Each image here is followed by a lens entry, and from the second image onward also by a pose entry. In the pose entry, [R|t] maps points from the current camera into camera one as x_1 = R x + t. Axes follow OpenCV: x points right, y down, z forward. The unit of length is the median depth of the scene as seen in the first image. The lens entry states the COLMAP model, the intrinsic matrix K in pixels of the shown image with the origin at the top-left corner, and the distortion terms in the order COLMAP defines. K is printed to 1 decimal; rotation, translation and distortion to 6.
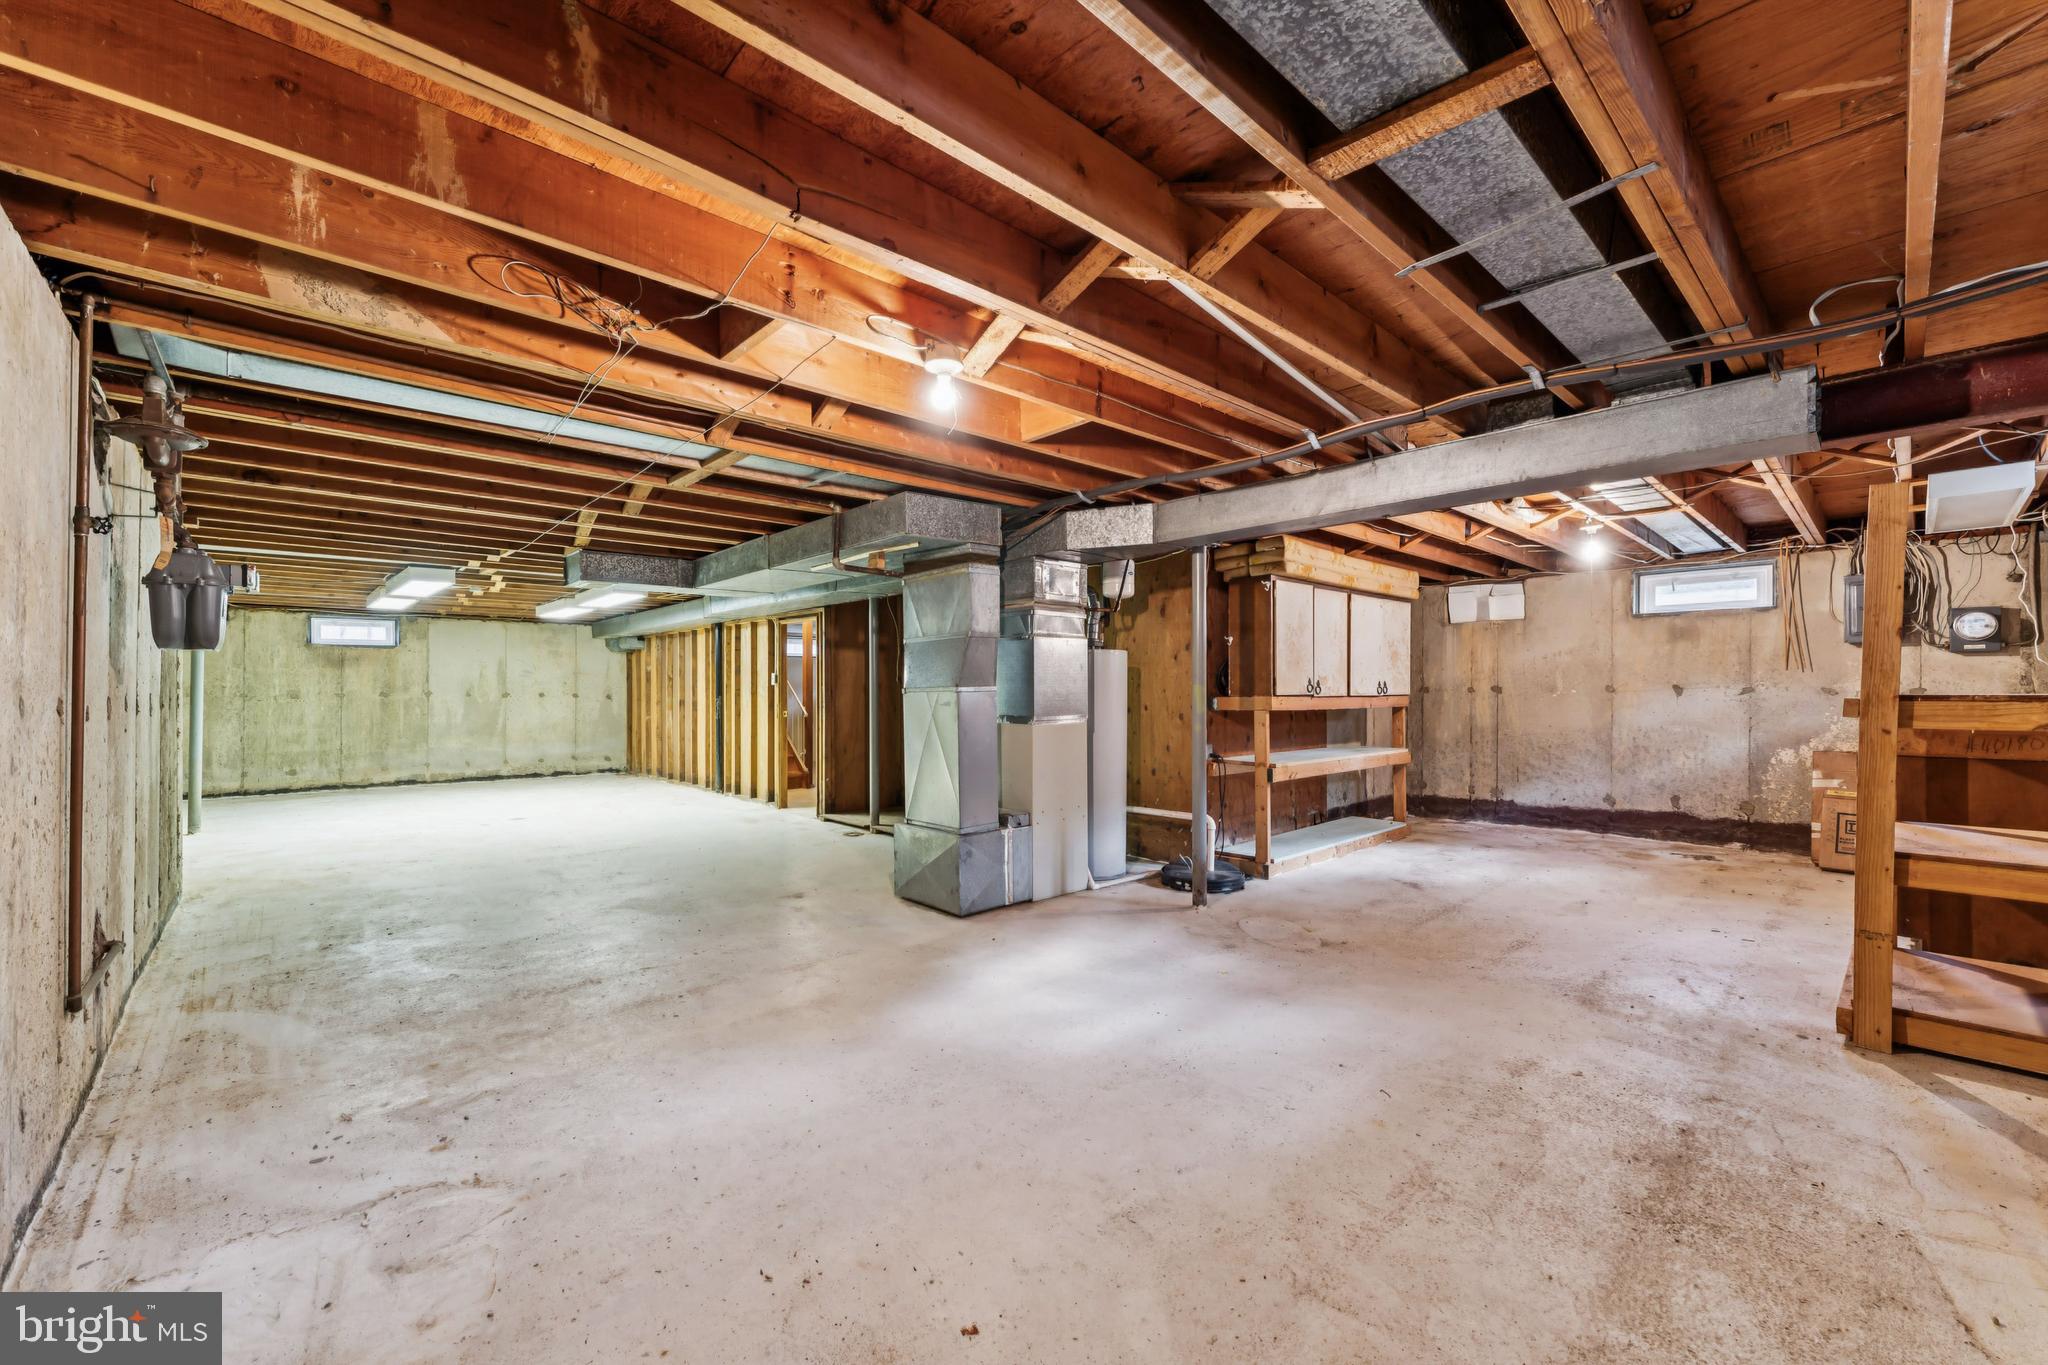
lens RADIAL K [[829.0, 0, 1027.2], [0, 829.0, 661.3], [0, 0, 1]] dist [-0.001068, -0.000272]
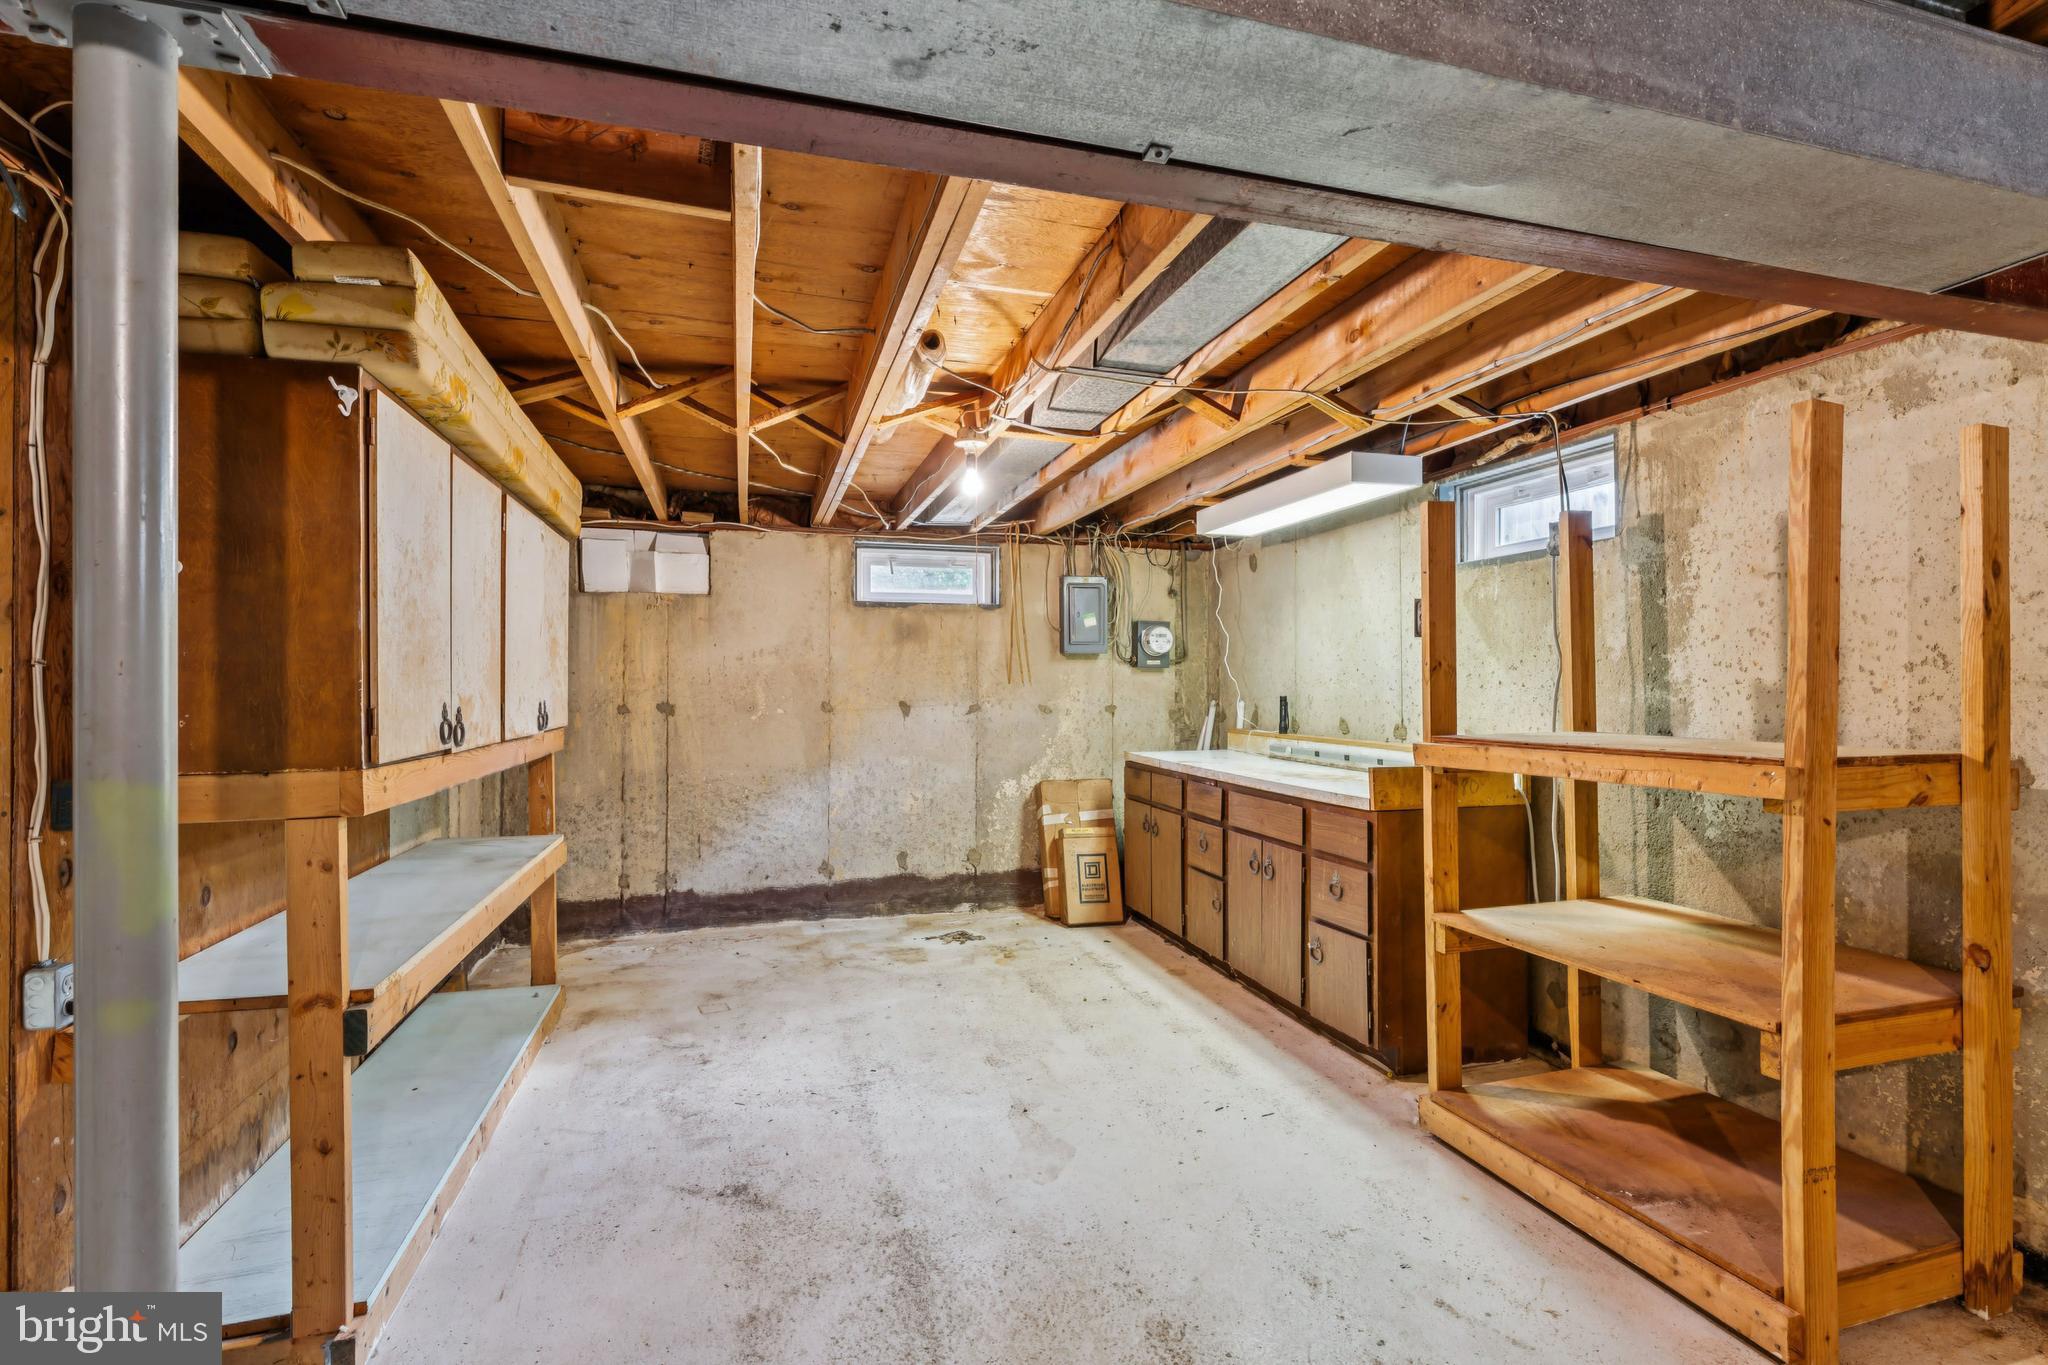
lens RADIAL K [[944.7, 0, 1023.9], [0, 944.7, 696.4], [0, 0, 1]] dist [-0.001660, -0.000537]
pose [[0.442604, -0.008594, 0.896676, 0.076441], [-0.033258, 0.999109, 0.025992, -0.001345], [-0.896100, -0.041326, 0.441923, 0.520261]]
